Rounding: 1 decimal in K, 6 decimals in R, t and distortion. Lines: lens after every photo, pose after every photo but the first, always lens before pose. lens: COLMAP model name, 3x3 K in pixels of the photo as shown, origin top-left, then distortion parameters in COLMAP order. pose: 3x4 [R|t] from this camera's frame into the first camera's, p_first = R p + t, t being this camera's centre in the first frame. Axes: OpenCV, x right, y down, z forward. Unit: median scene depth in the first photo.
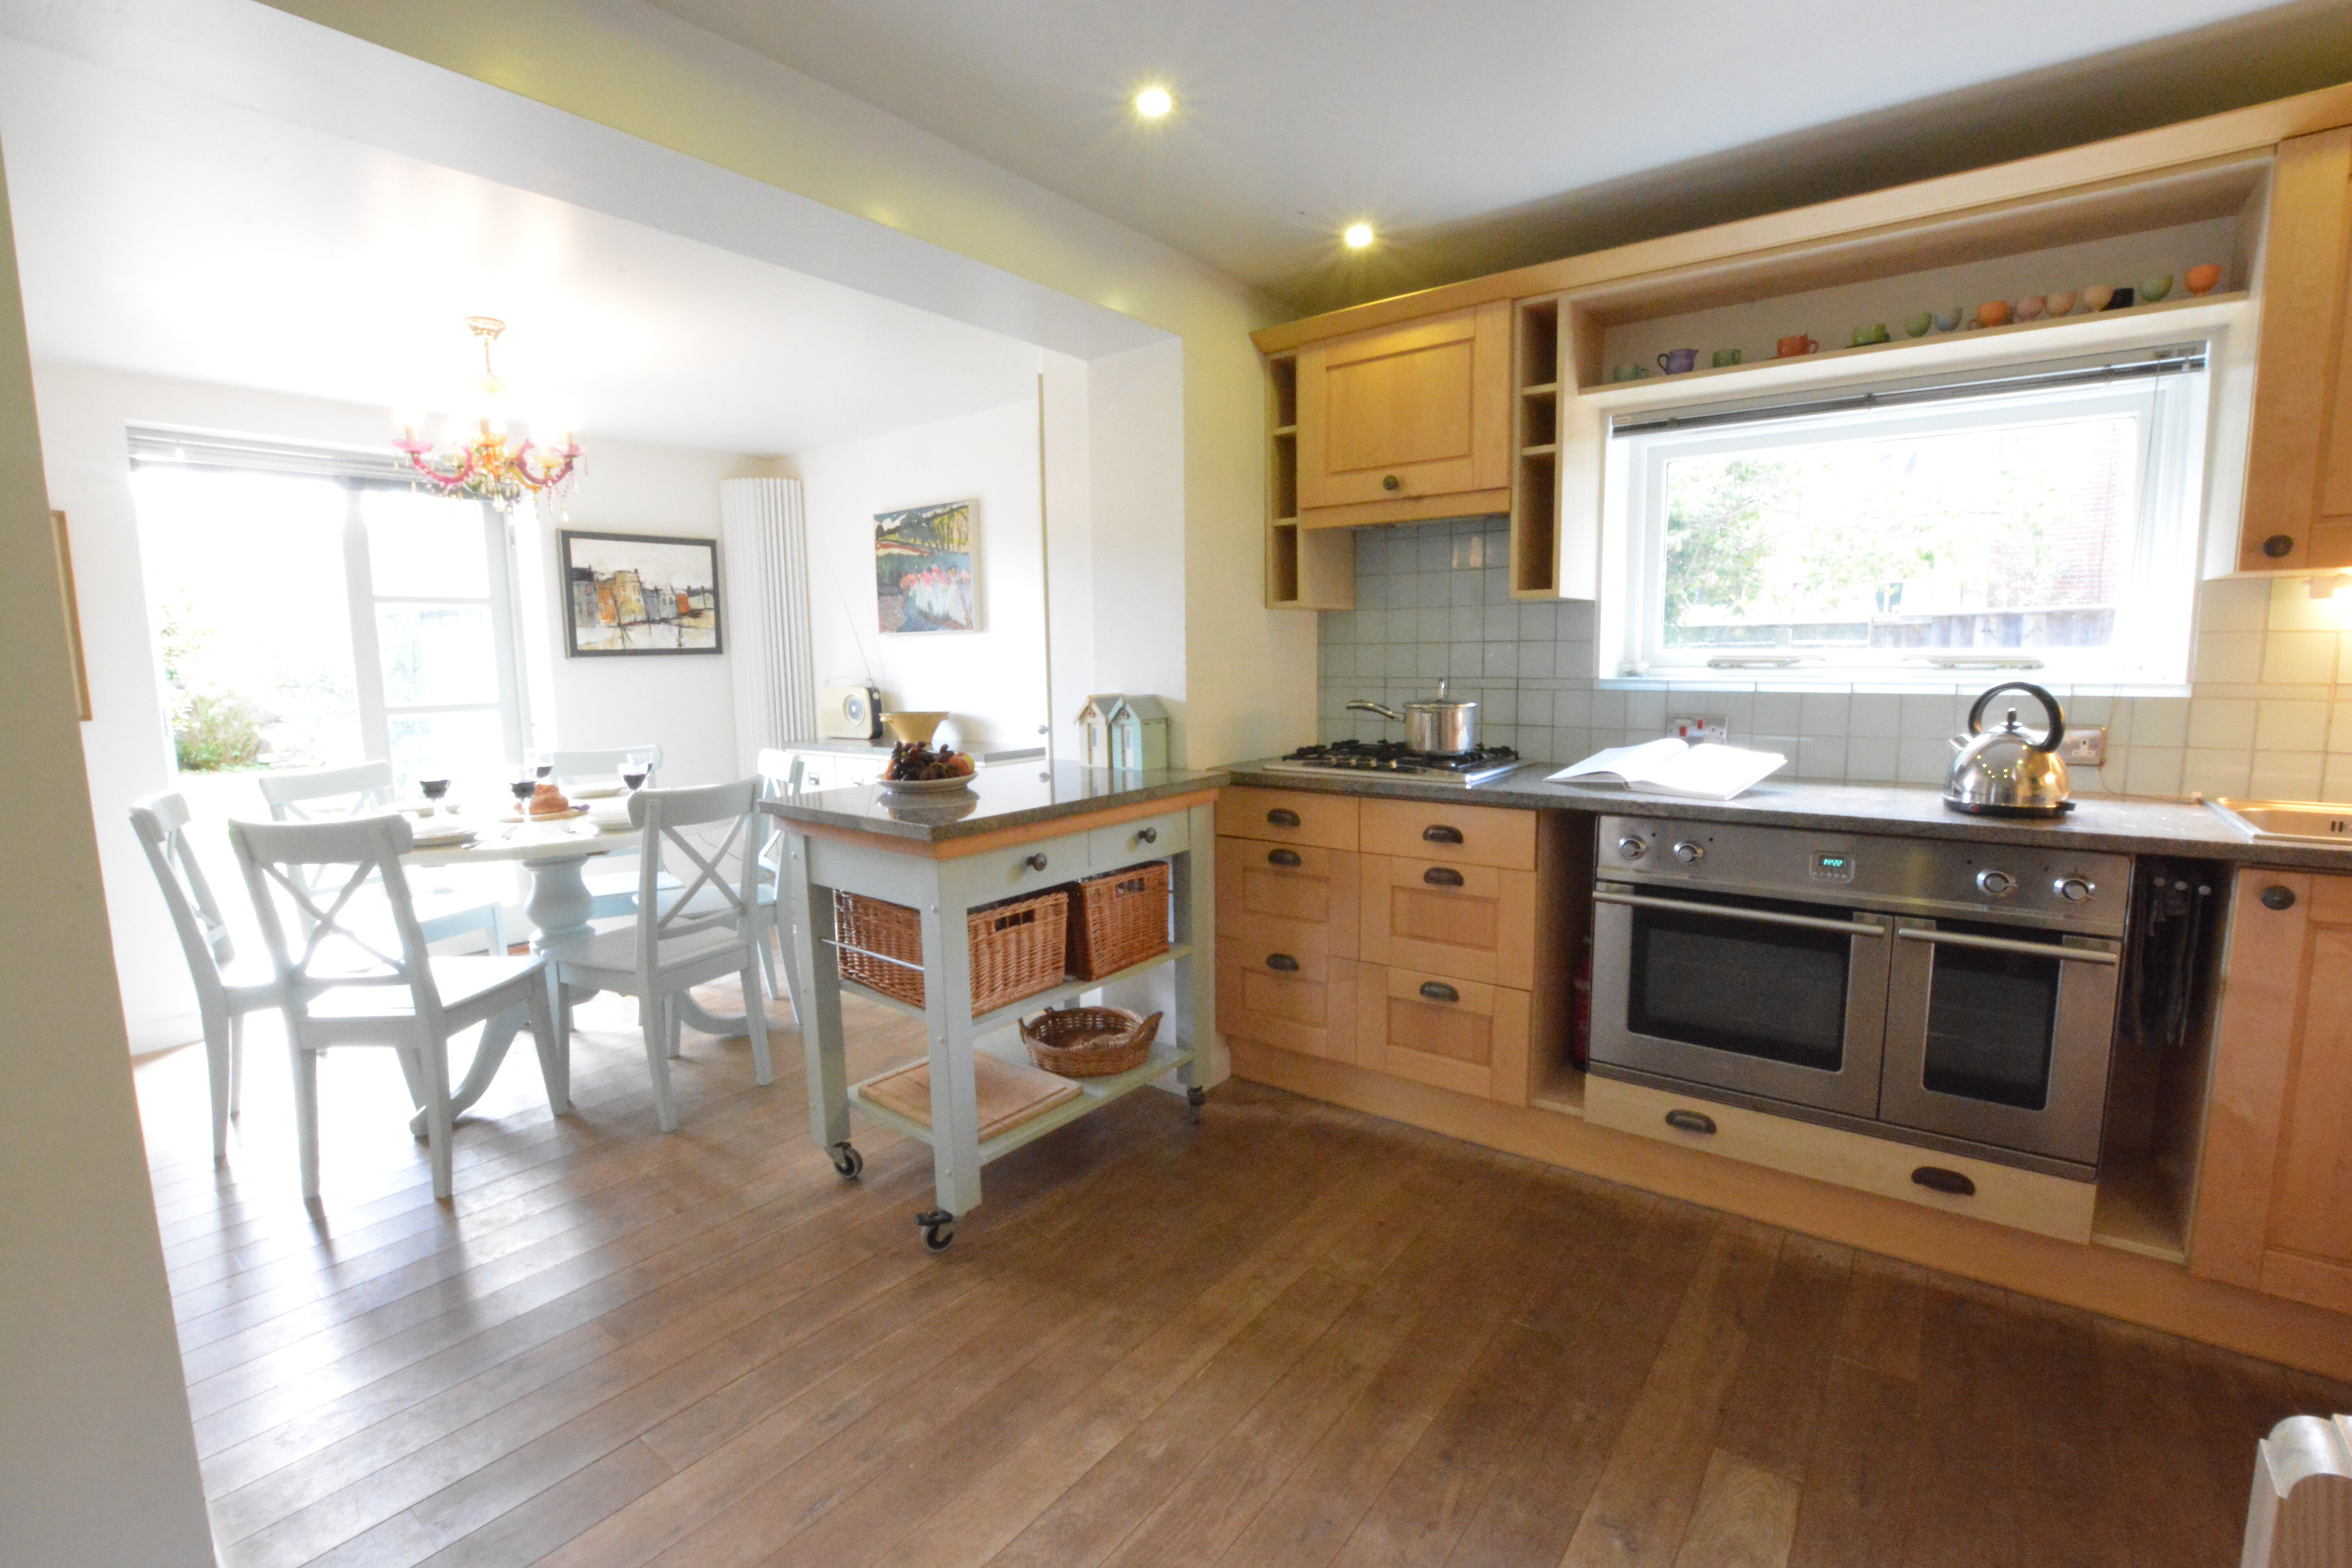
lens RADIAL K [[1045.3, 0, 1179.7], [0, 1045.3, 779.2], [0, 0, 1]] dist [-0.029733, 0.004044]
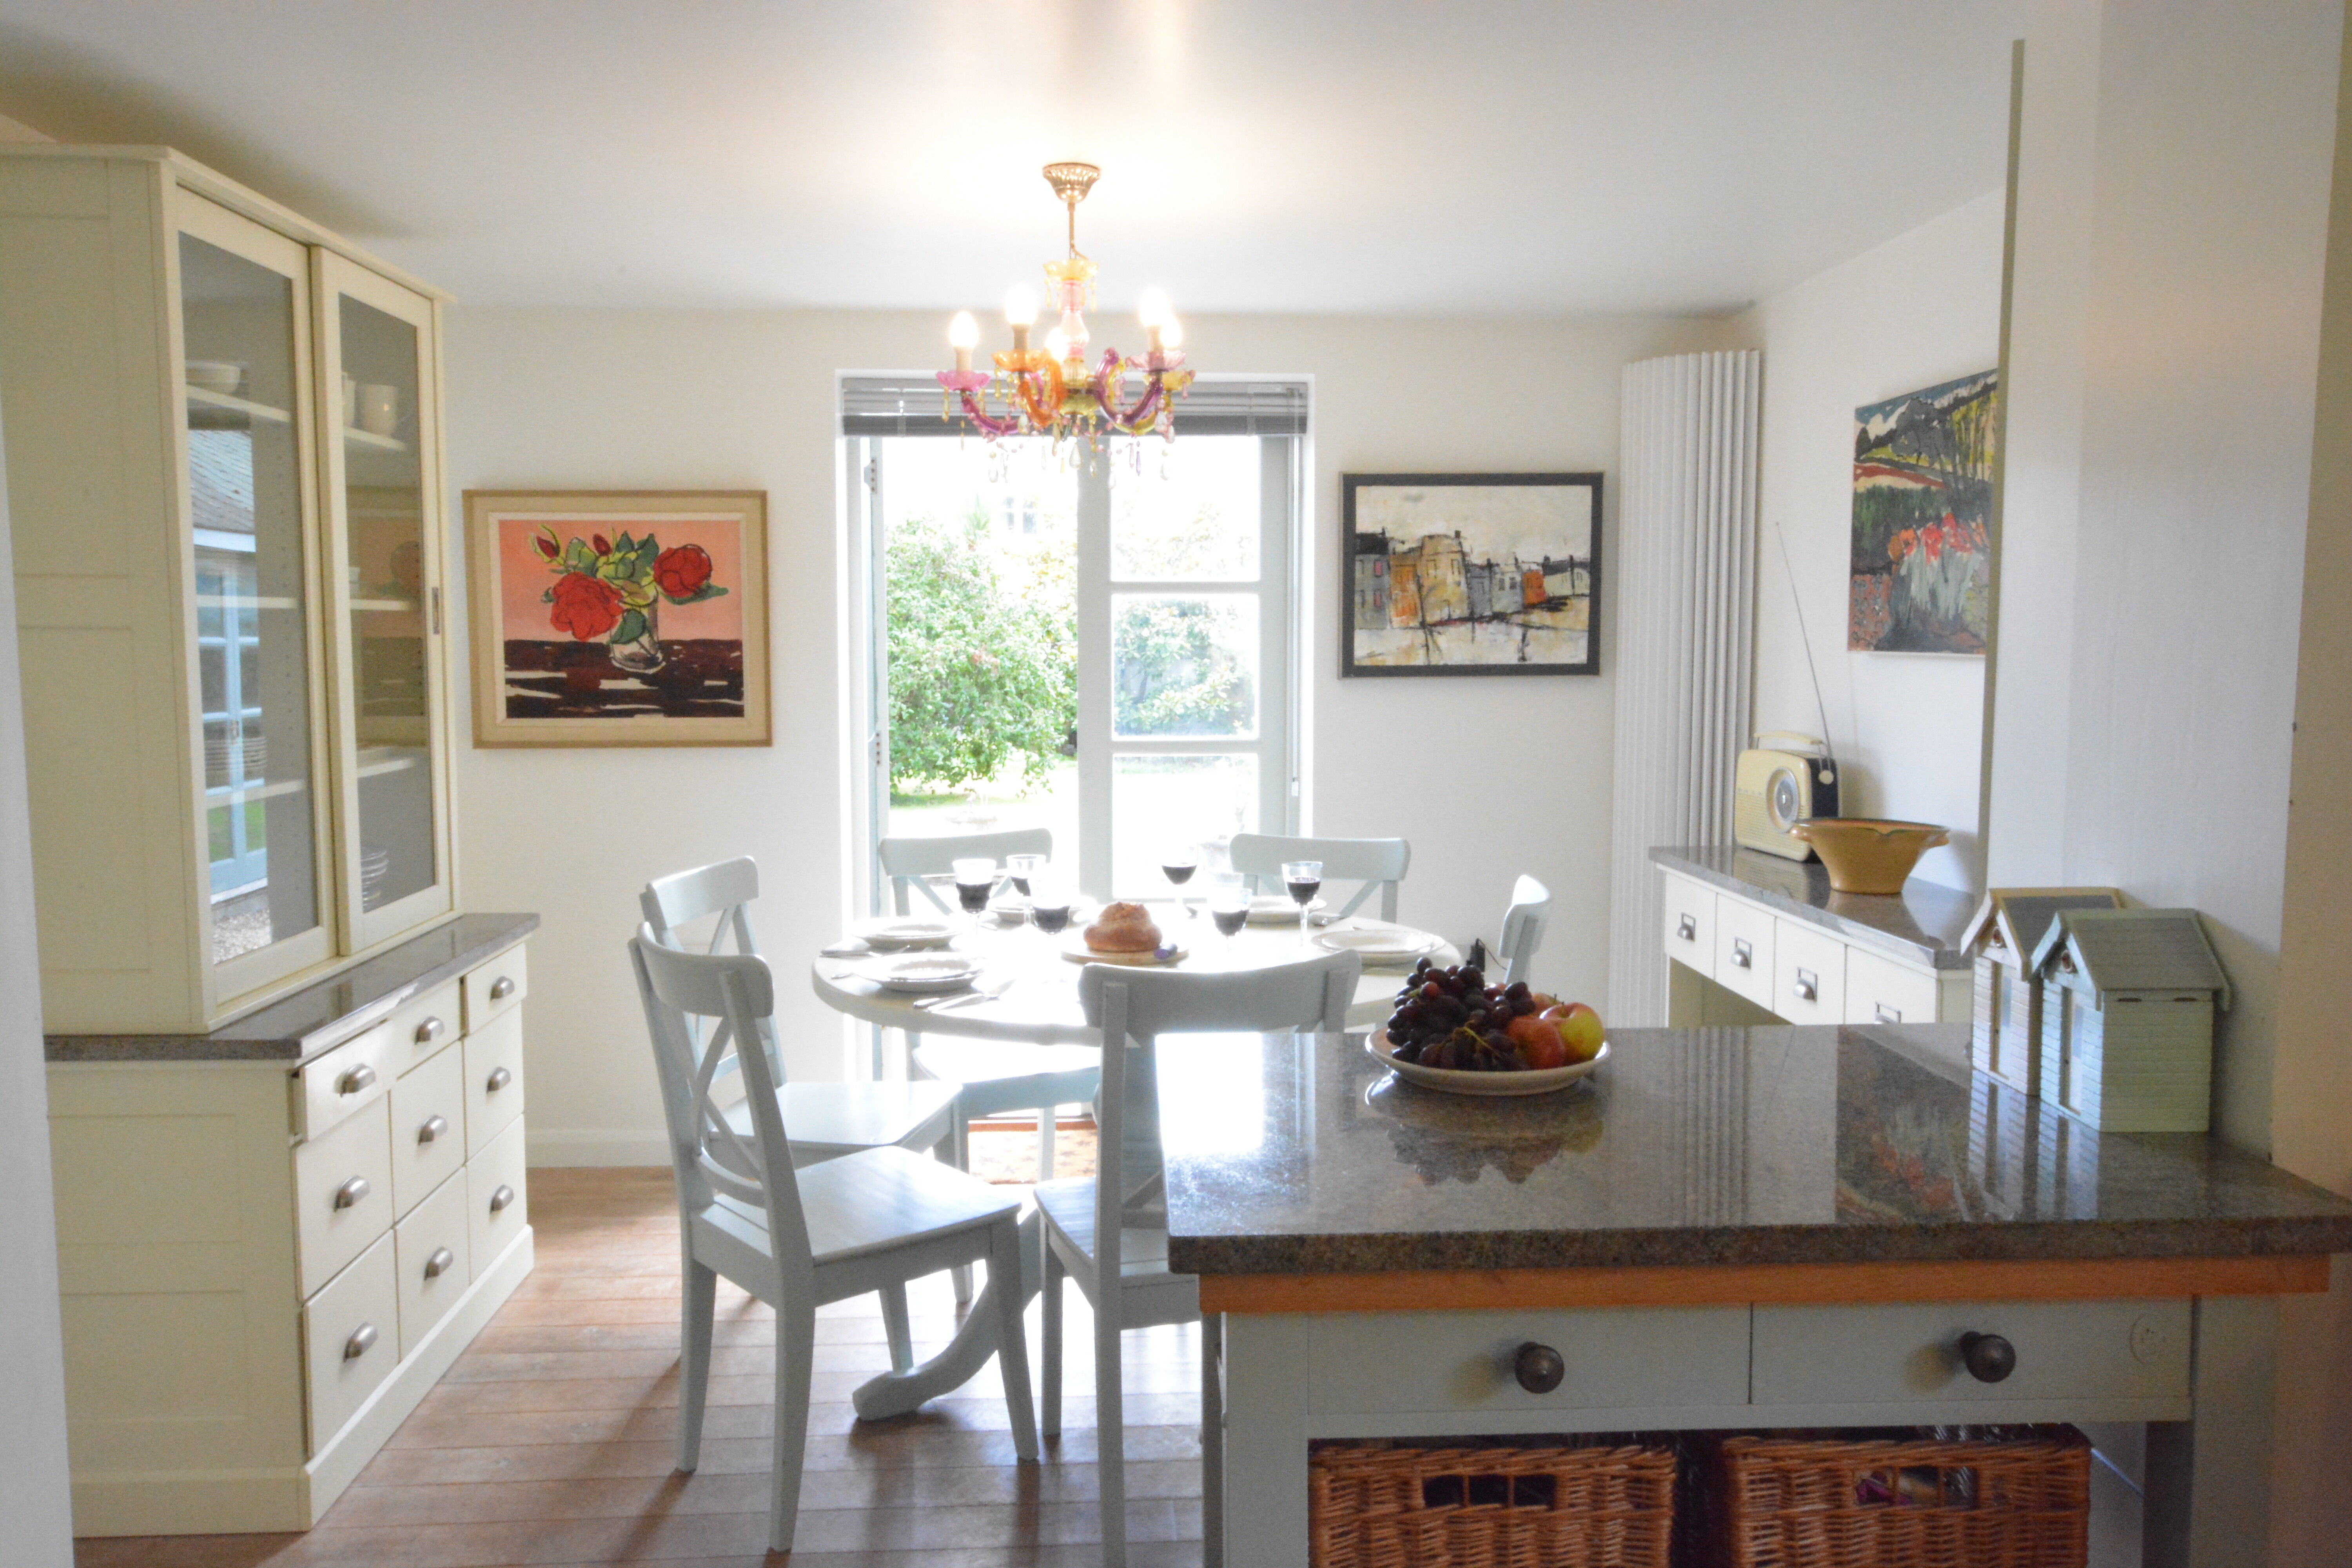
lens RADIAL K [[1691.0, 0, 1174.4], [0, 1691.0, 785.9], [0, 0, 1]] dist [-0.002781, 0.006612]
pose [[0.652892, 0.085844, -0.752571, 0.179603], [-0.100836, 0.994564, 0.025967, -0.108040], [0.750709, 0.058933, 0.657999, 0.404532]]
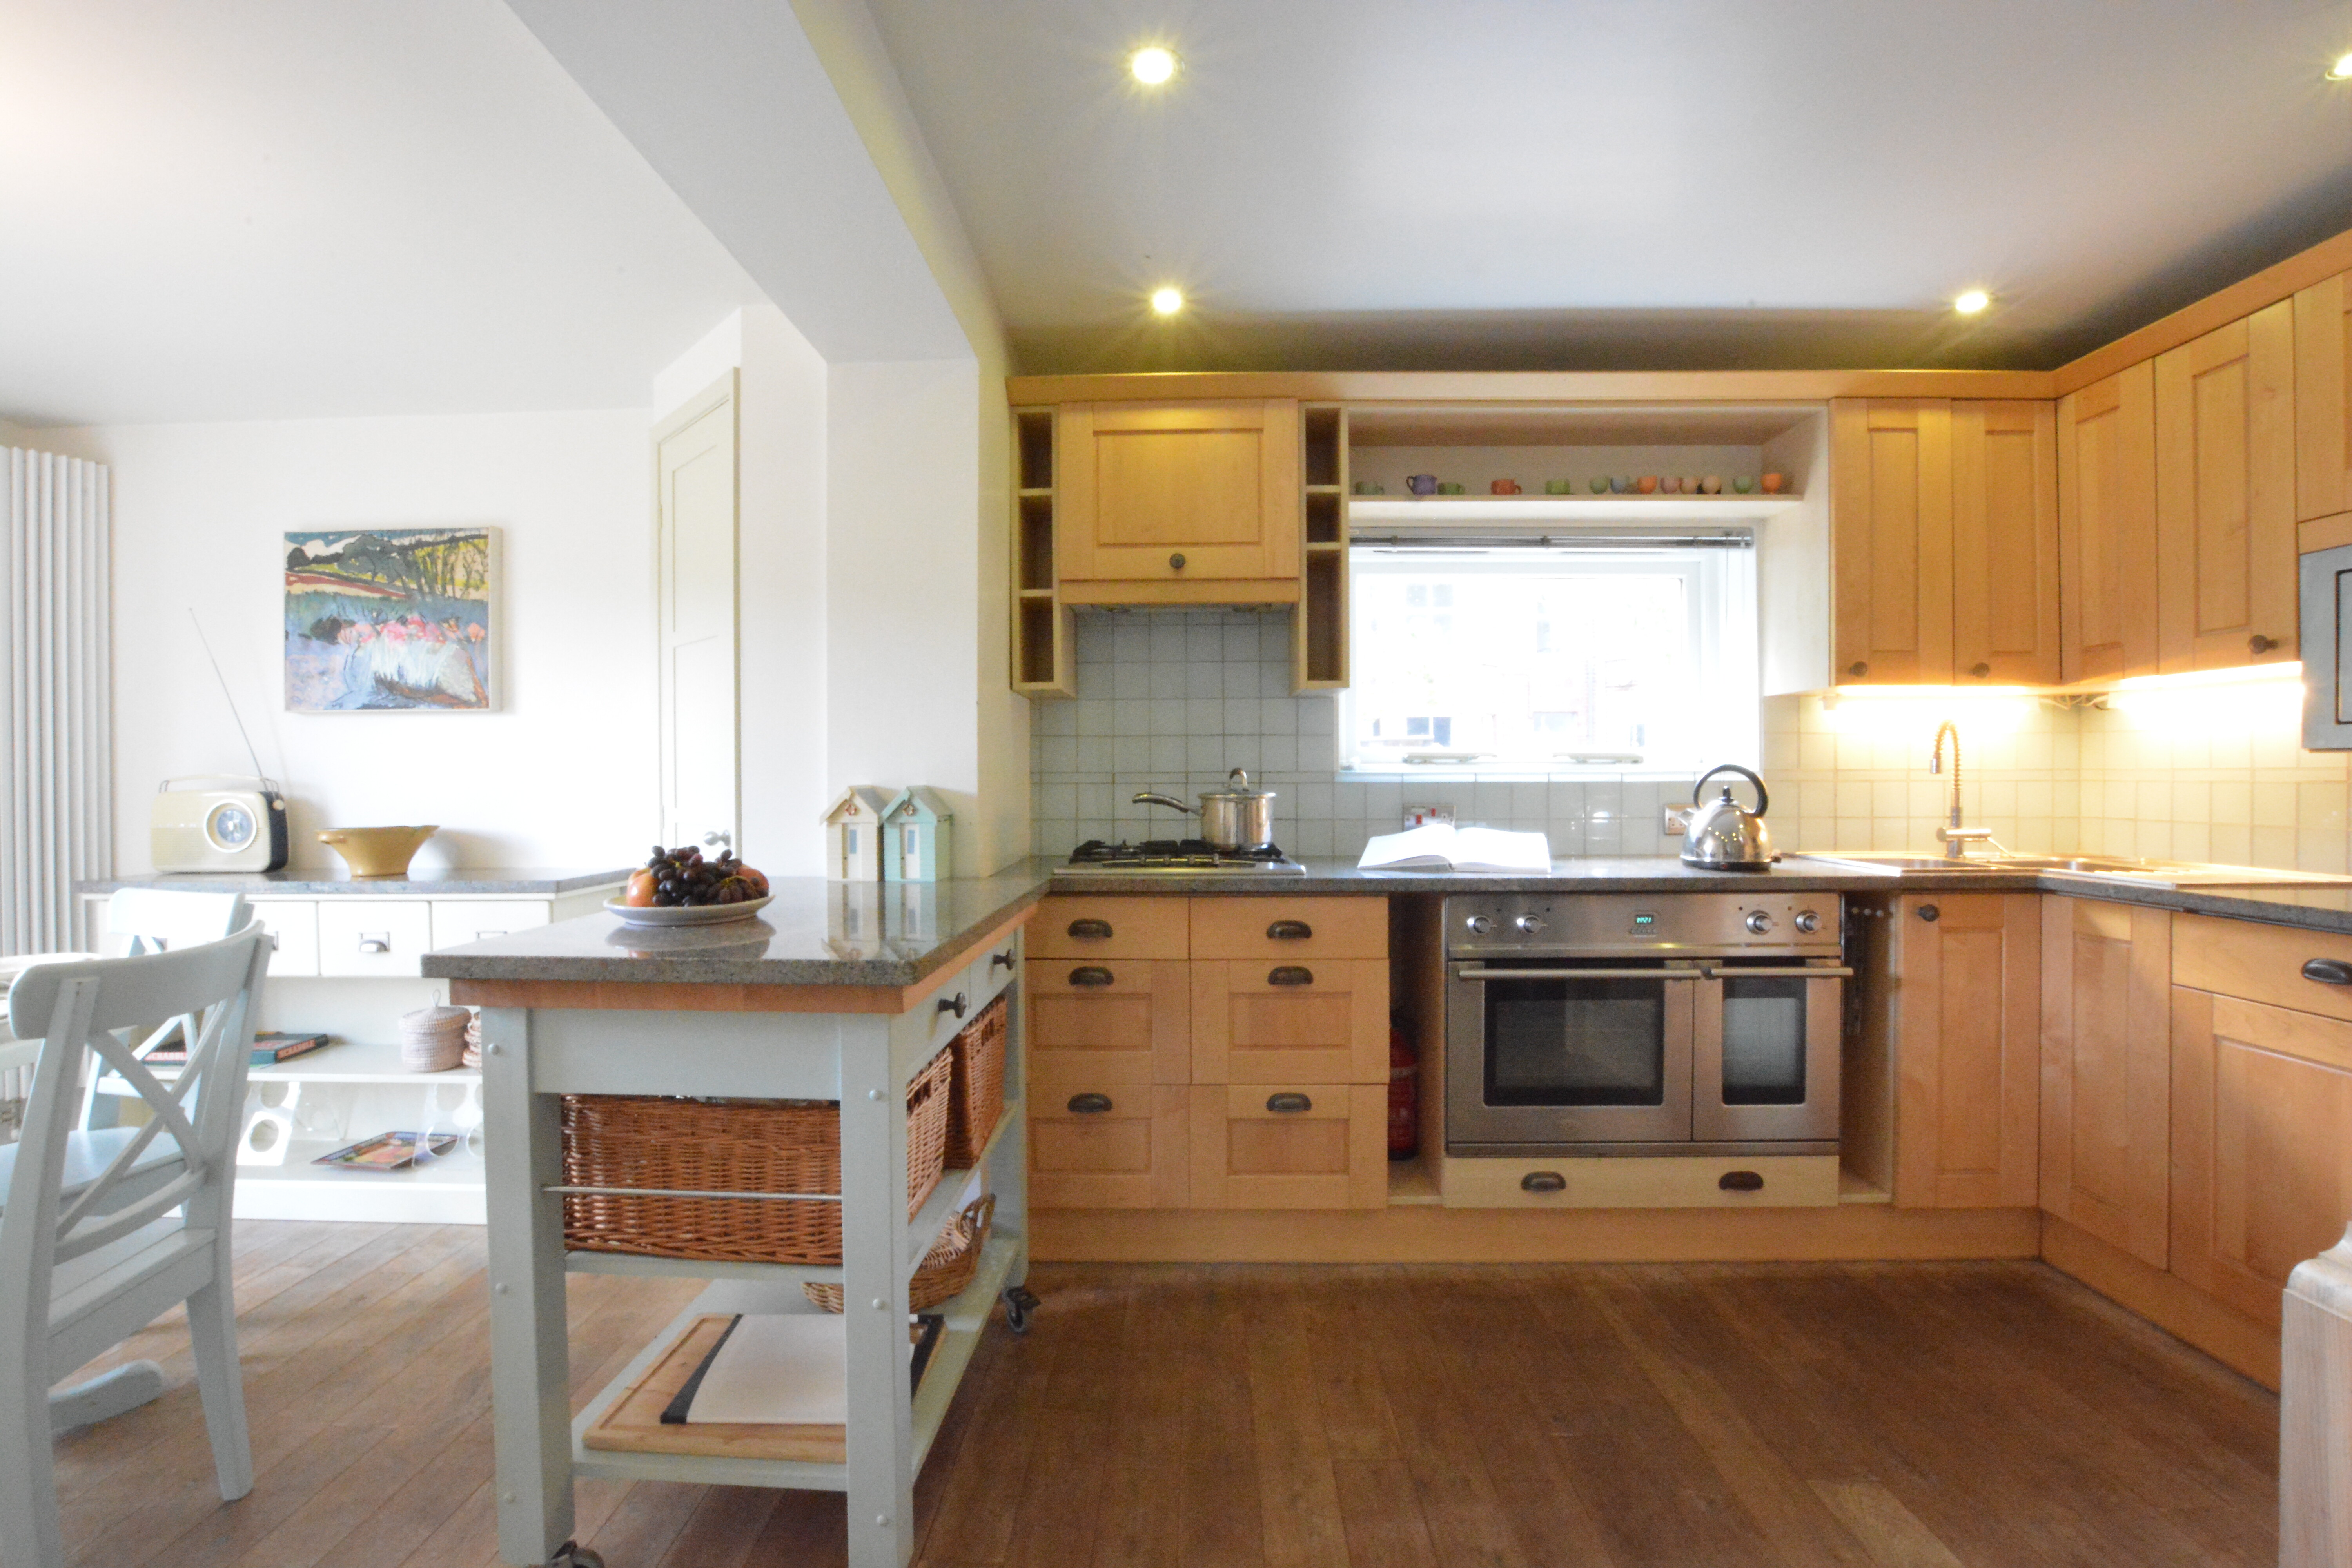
lens RADIAL K [[1045.3, 0, 1179.5], [0, 1045.3, 776.9], [0, 0, 1]] dist [-0.029733, 0.004044]
pose [[0.807127, 0.008779, 0.590313, -0.355364], [0.064139, 0.992667, -0.102459, 0.005695], [-0.586884, 0.120560, 0.800645, 0.268482]]
